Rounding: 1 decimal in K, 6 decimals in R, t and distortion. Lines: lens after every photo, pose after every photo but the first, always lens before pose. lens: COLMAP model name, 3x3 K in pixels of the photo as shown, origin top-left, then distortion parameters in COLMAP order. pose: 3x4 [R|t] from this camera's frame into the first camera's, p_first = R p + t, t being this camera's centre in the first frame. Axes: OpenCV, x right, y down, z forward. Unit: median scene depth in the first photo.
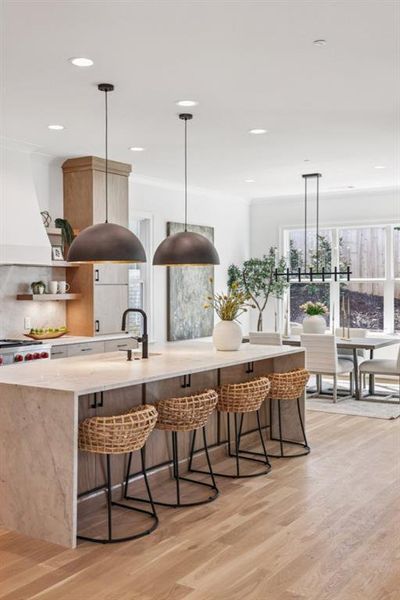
lens RADIAL K [[655.2, 0, 200.0], [0, 655.2, 300.0], [0, 0, 1]] dist [0.023778, 0.018733]
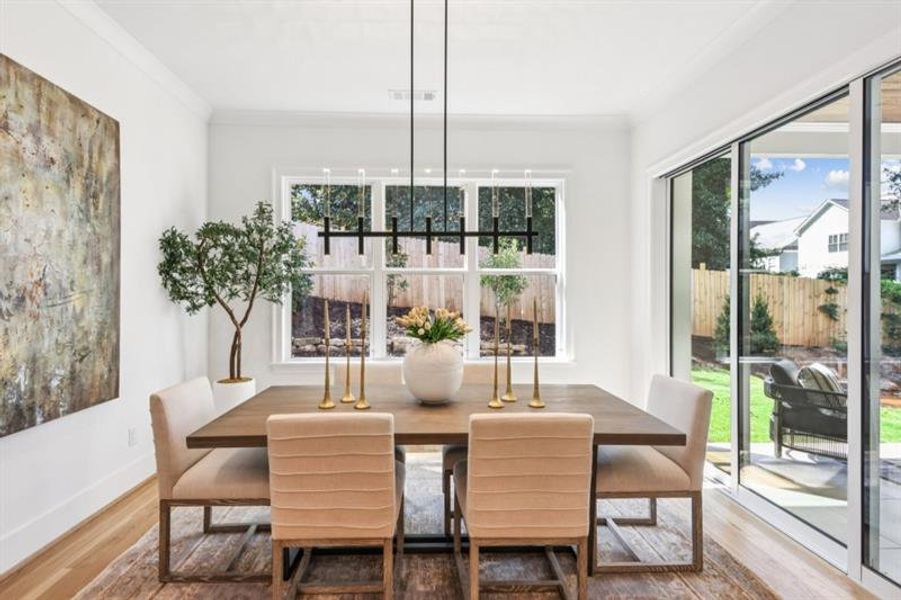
lens RADIAL K [[440.9, 0, 429.0], [0, 440.9, 297.7], [0, 0, 1]] dist [0.040391, -0.016306]
pose [[0.819435, 0.001595, 0.573169, 0.027646], [0.009778, 0.999812, -0.016761, 0.002133], [-0.573088, 0.019339, 0.819266, 0.976639]]
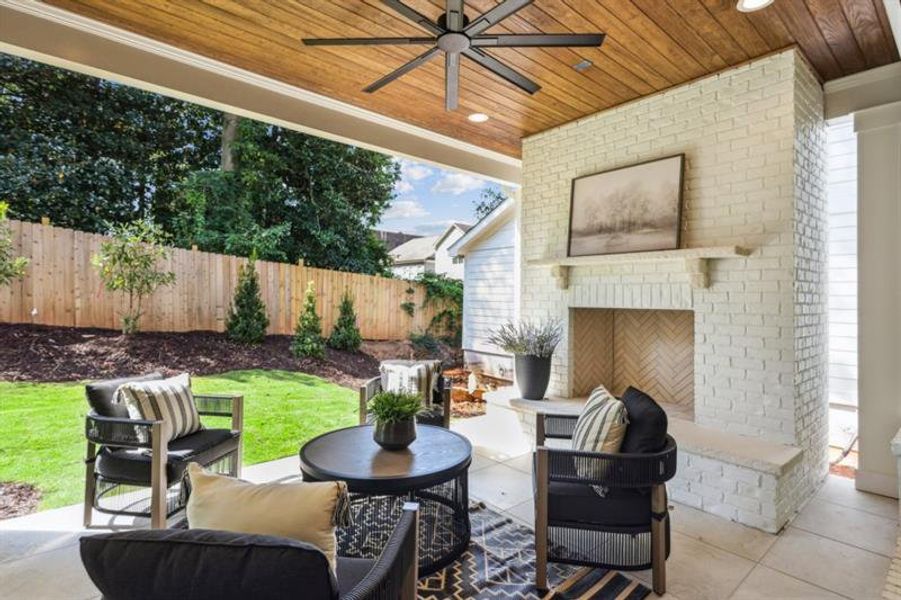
lens RADIAL K [[445.3, 0, 451.2], [0, 445.3, 297.9], [0, 0, 1]] dist [0.004128, 0.000189]
pose [[0.271115, 0.009050, 0.962505, 0.418192], [0.006153, 0.999919, -0.011135, 0.014626], [-0.962527, 0.008941, 0.271037, 0.805876]]
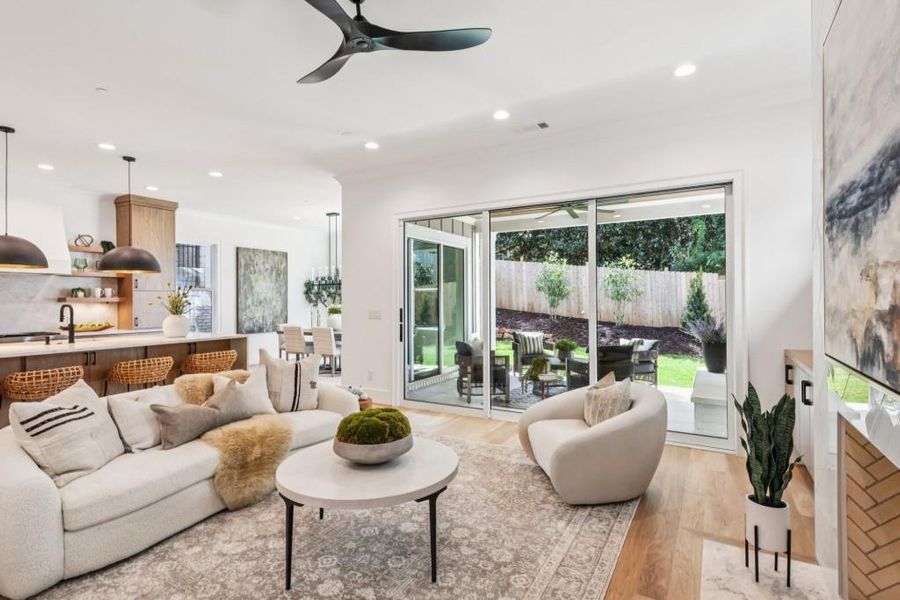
lens RADIAL K [[441.5, 0, 457.8], [0, 441.5, 297.5], [0, 0, 1]] dist [0.014724, -0.010265]
pose [[0.996363, -0.002705, 0.085169, 0.437090], [0.005306, 0.999526, -0.030329, 0.022524], [-0.085046, 0.030671, 0.995905, 0.051228]]
